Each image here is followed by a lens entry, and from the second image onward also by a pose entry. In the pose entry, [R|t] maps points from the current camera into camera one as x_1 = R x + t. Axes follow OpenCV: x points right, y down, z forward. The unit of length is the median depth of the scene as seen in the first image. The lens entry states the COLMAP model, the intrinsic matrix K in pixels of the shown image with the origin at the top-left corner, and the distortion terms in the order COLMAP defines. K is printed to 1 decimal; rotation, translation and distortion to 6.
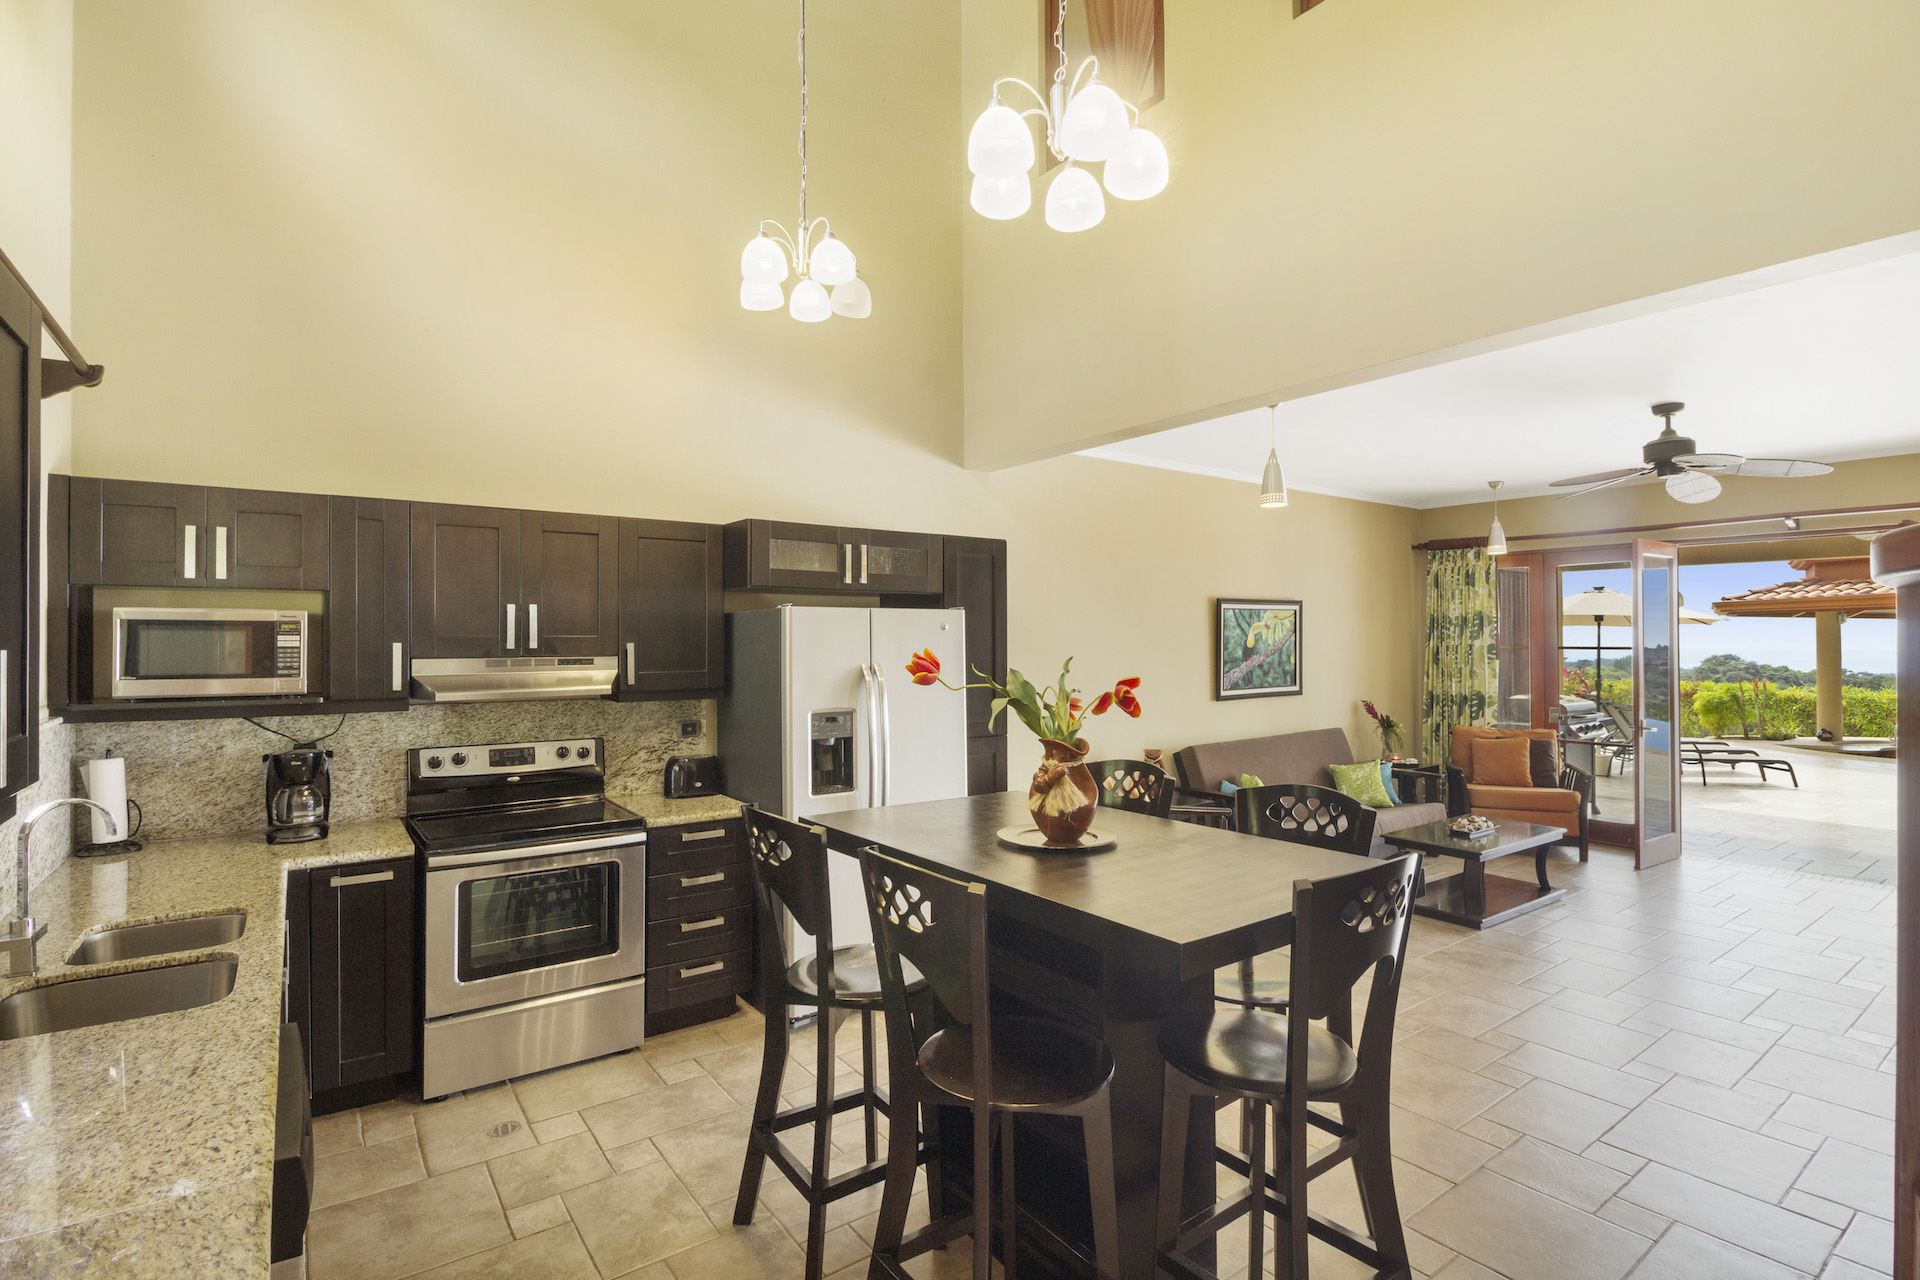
lens RADIAL K [[916.1, 0, 954.4], [0, 916.1, 608.6], [0, 0, 1]] dist [0.000138, -0.011114]
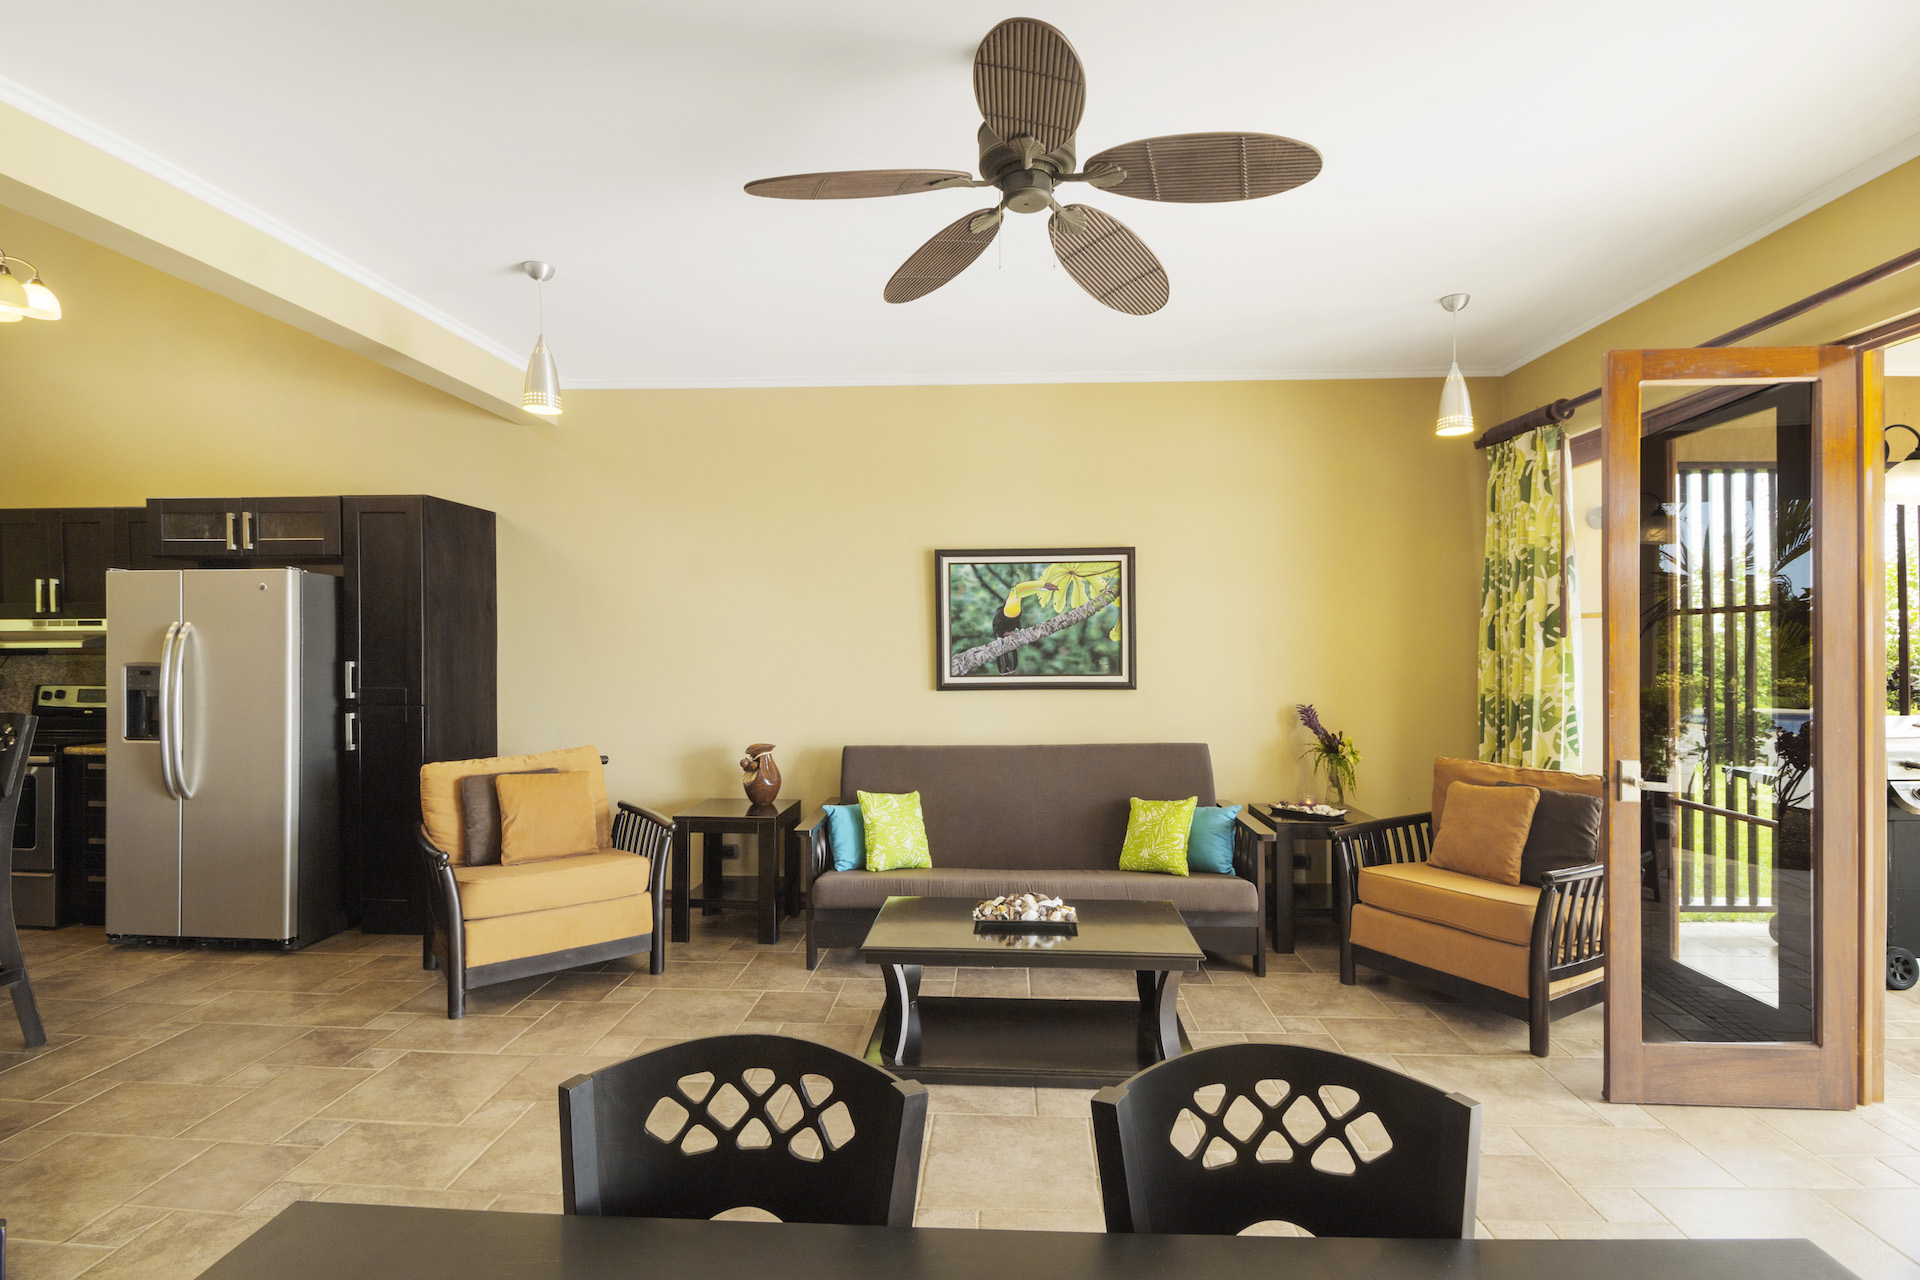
lens RADIAL K [[916.1, 0, 954.4], [0, 916.1, 627.8], [0, 0, 1]] dist [0.000138, -0.011114]
pose [[0.777834, -0.010948, -0.628374, 0.703247], [0.020155, 0.999769, 0.007531, 0.042580], [0.628146, -0.018522, 0.777875, 0.410007]]
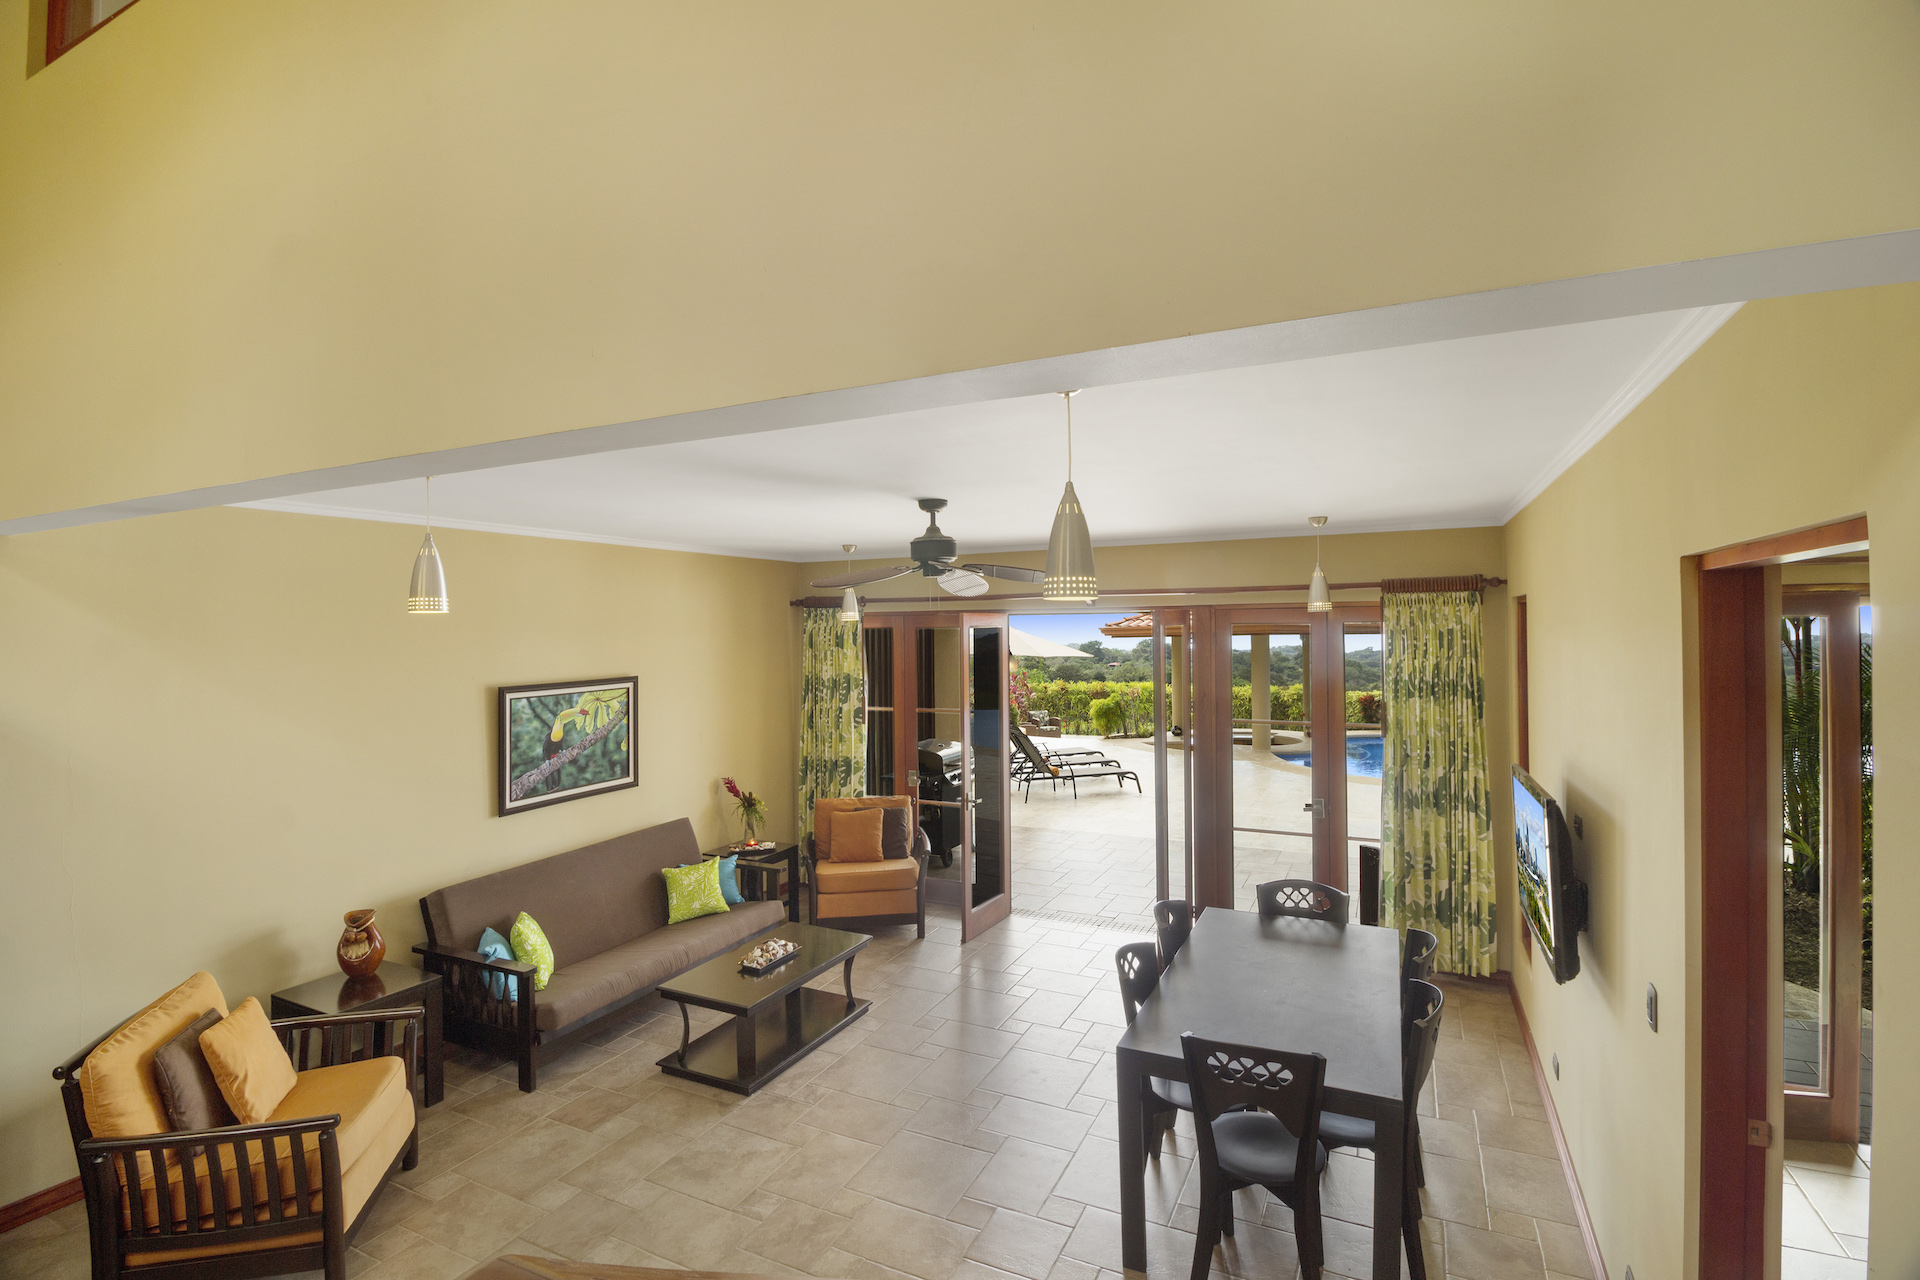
lens RADIAL K [[916.1, 0, 978.1], [0, 916.1, 628.7], [0, 0, 1]] dist [0.000138, -0.011114]
pose [[0.871488, -0.011485, 0.490282, 0.242326], [-0.003280, 0.999567, 0.029246, -0.079829], [-0.490406, -0.027096, 0.871073, 0.105272]]
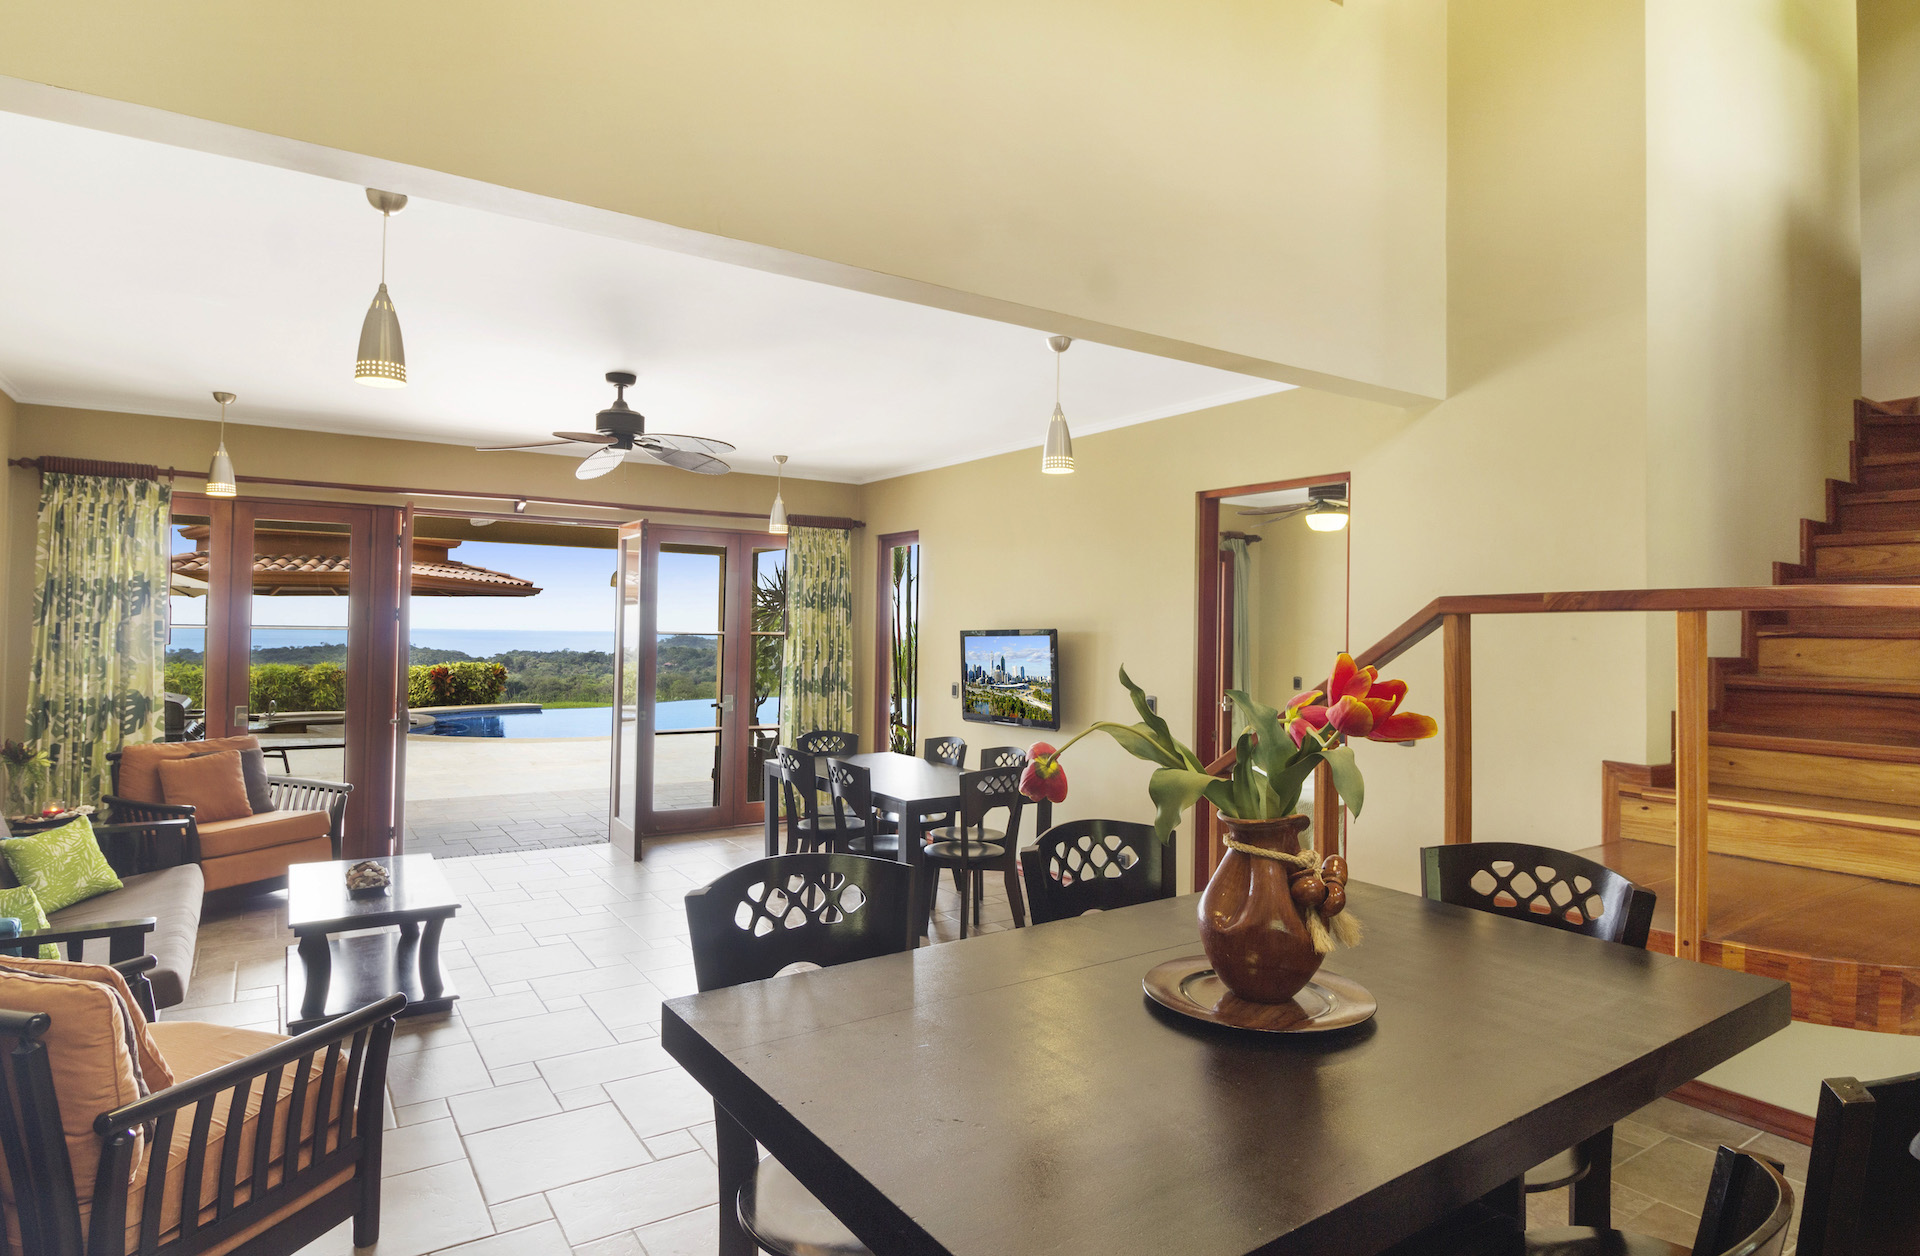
lens RADIAL K [[1027.7, 0, 959.4], [0, 1027.7, 629.2], [0, 0, 1]] dist [-0.000753, 0.000038]
pose [[0.032565, -0.001617, 0.999468, -0.183577], [-0.048145, 0.998835, 0.003185, 0.013571], [-0.998309, -0.048224, 0.032450, 0.400385]]
